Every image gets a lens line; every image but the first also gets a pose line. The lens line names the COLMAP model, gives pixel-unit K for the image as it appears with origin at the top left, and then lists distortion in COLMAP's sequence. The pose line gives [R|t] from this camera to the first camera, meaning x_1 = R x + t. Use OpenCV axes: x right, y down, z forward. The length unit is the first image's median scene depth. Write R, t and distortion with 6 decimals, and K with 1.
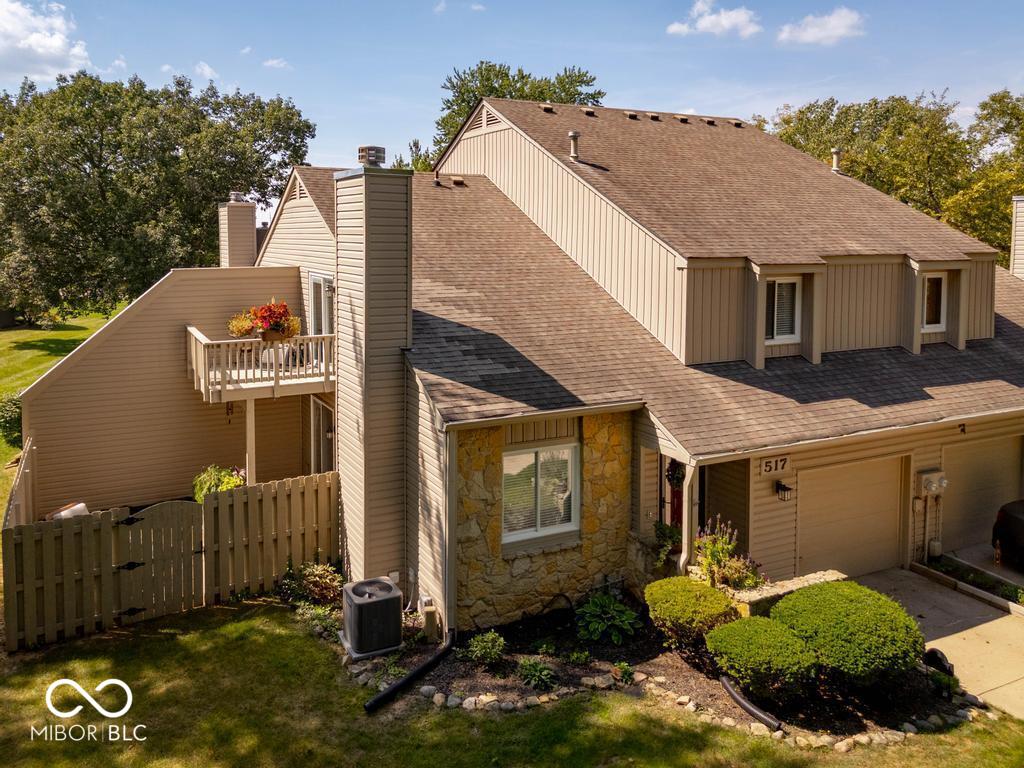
lens RADIAL K [[802.8, 0, 512.0], [0, 802.8, 384.0], [0, 0, 1]] dist [0.036443, -0.006596]
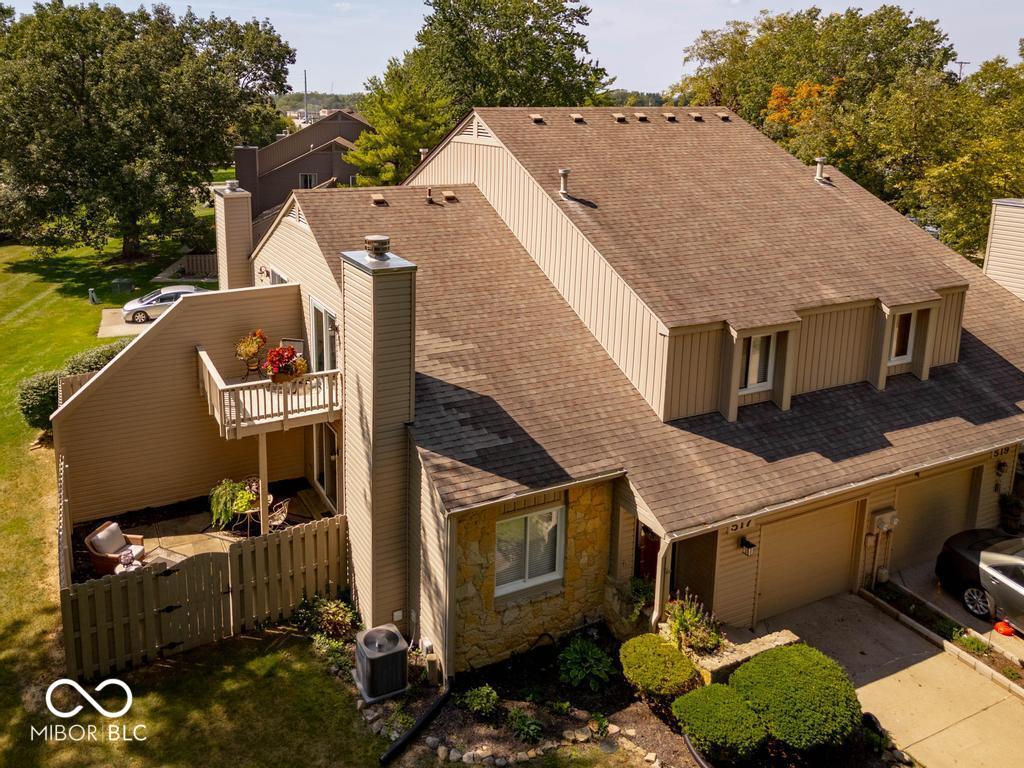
lens RADIAL K [[792.6, 0, 473.8], [0, 792.6, 370.8], [0, 0, 1]] dist [0.034339, 0.000508]
pose [[0.999830, 0.012441, -0.013576, -0.026442], [-0.010397, 0.989897, 0.141410, -0.240831], [0.015198, -0.141244, 0.989858, -0.054909]]
